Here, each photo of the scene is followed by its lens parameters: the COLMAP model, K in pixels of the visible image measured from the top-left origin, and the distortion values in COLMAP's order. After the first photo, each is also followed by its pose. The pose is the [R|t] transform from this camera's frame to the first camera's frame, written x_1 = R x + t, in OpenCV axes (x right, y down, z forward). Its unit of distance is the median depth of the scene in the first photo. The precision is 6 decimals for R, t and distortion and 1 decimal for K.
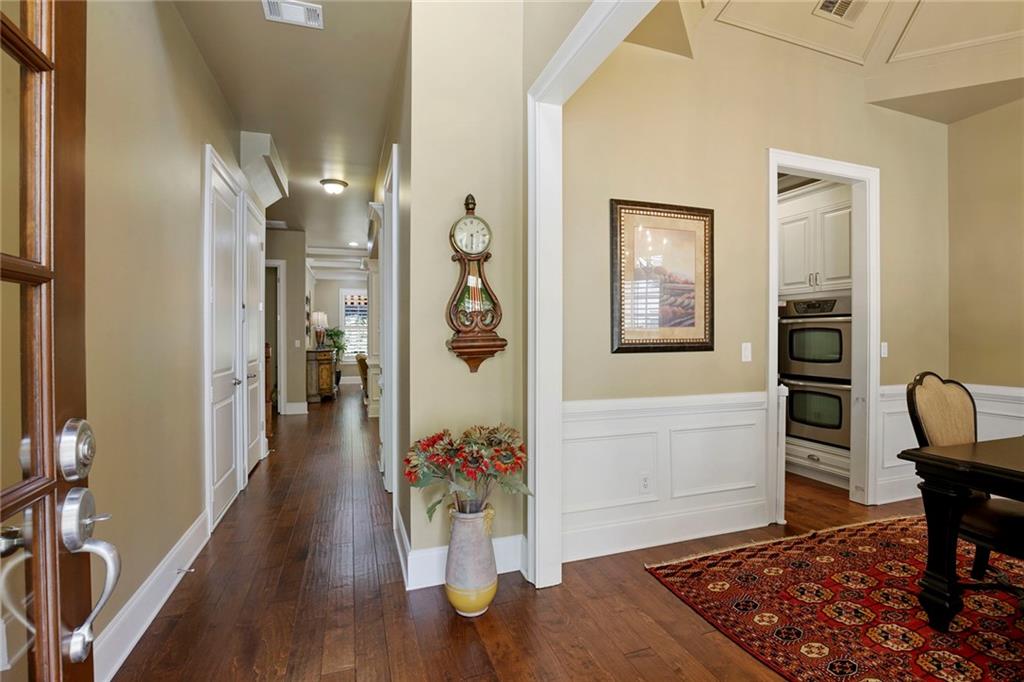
lens RADIAL K [[470.4, 0, 513.6], [0, 470.4, 336.8], [0, 0, 1]] dist [-0.026399, 0.004134]
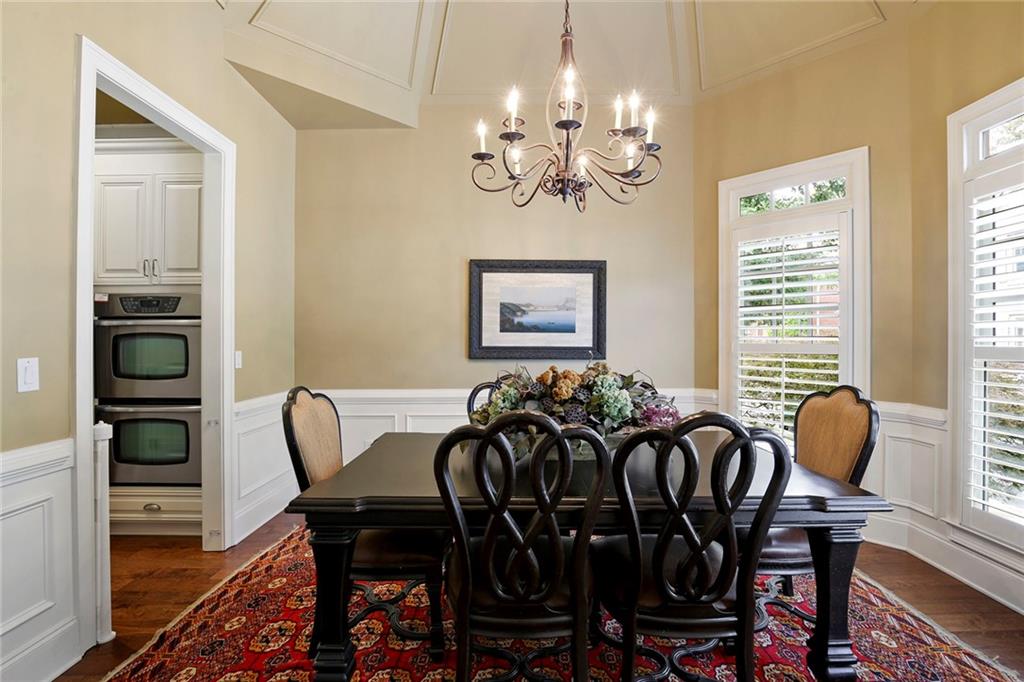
lens RADIAL K [[470.4, 0, 512.7], [0, 470.4, 340.3], [0, 0, 1]] dist [-0.026399, 0.004134]
pose [[0.315290, -0.002417, 0.948992, 0.141193], [0.006161, 0.999981, 0.000499, -0.004966], [-0.948976, 0.005690, 0.315298, 0.244021]]
